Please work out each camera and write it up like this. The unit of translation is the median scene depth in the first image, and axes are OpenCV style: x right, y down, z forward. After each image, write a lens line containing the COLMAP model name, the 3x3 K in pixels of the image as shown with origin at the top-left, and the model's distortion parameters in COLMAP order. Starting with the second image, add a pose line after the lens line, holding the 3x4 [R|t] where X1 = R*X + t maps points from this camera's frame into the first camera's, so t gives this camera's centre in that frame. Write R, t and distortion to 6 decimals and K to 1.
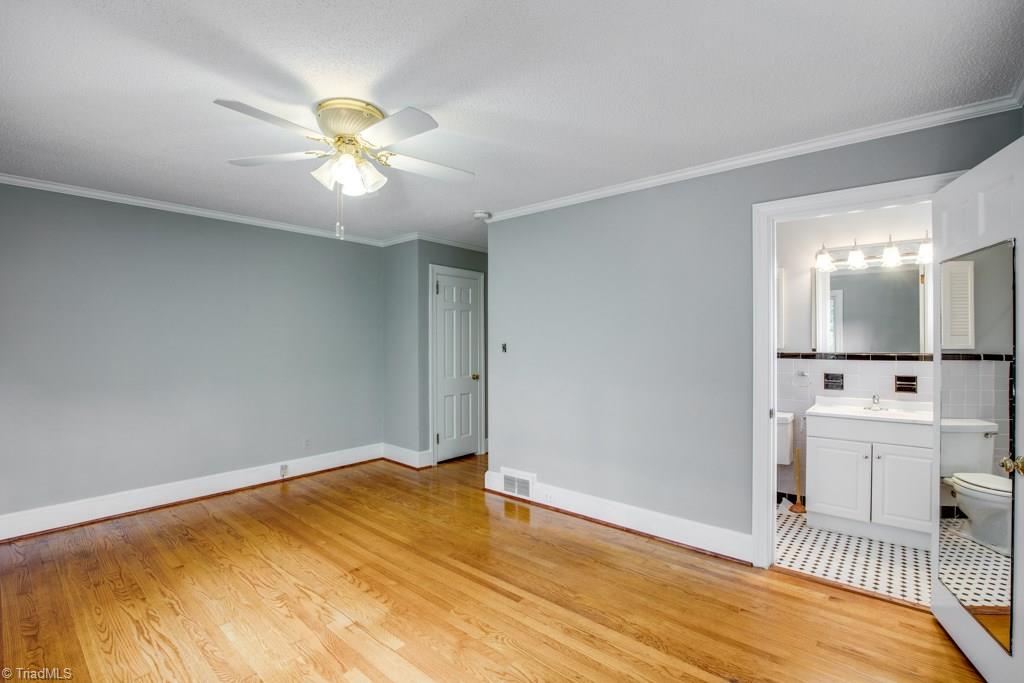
lens RADIAL K [[468.7, 0, 511.9], [0, 468.7, 338.2], [0, 0, 1]] dist [-0.030246, 0.003284]
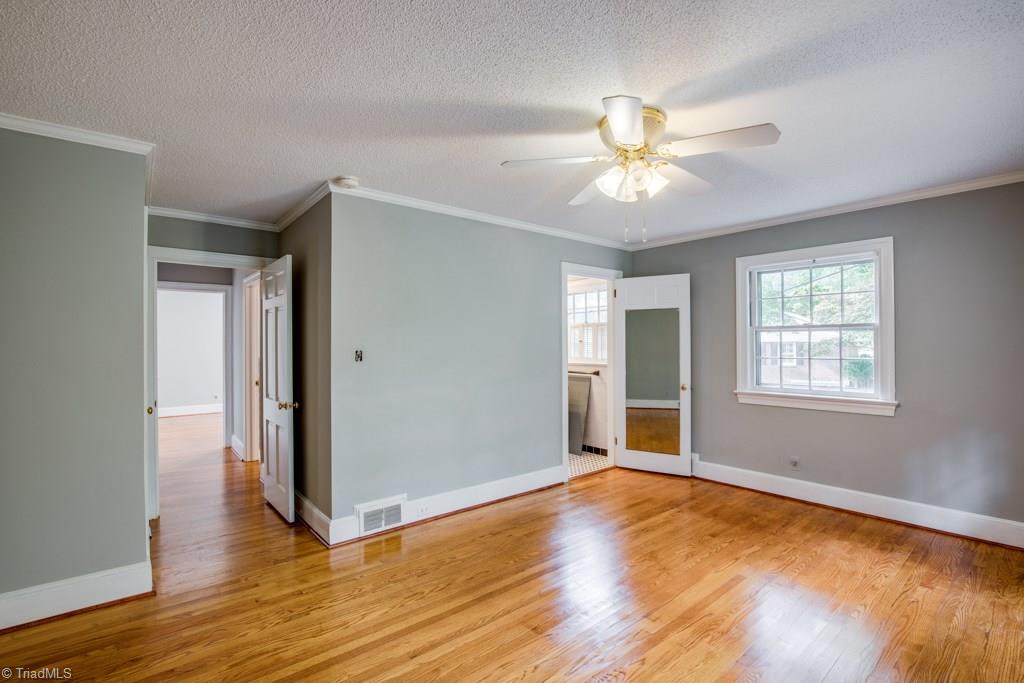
lens RADIAL K [[468.7, 0, 518.7], [0, 468.7, 347.0], [0, 0, 1]] dist [-0.030246, 0.003284]
pose [[0.151238, -0.005182, 0.988484, -1.081696], [-0.001450, 0.999984, 0.005464, 0.001059], [-0.988496, -0.002260, 0.151228, 0.862113]]
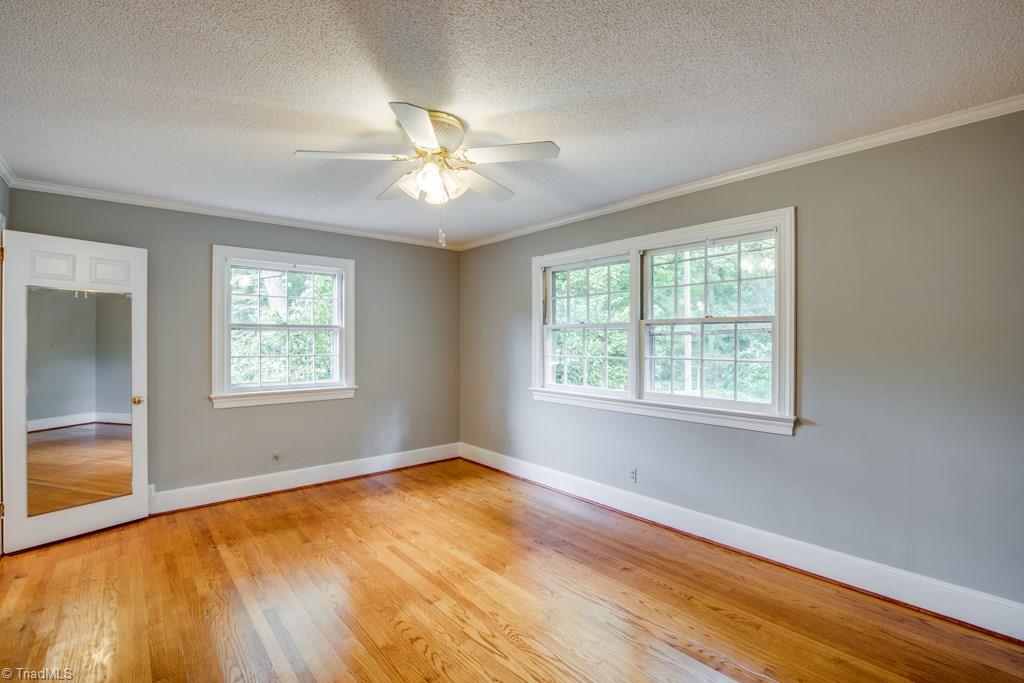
lens RADIAL K [[468.7, 0, 515.7], [0, 468.7, 344.0], [0, 0, 1]] dist [-0.030246, 0.003284]
pose [[-0.988782, 0.002916, 0.149340, -0.536291], [0.002990, 0.999995, 0.000272, 0.005509], [-0.149339, 0.000716, -0.988786, 1.568705]]
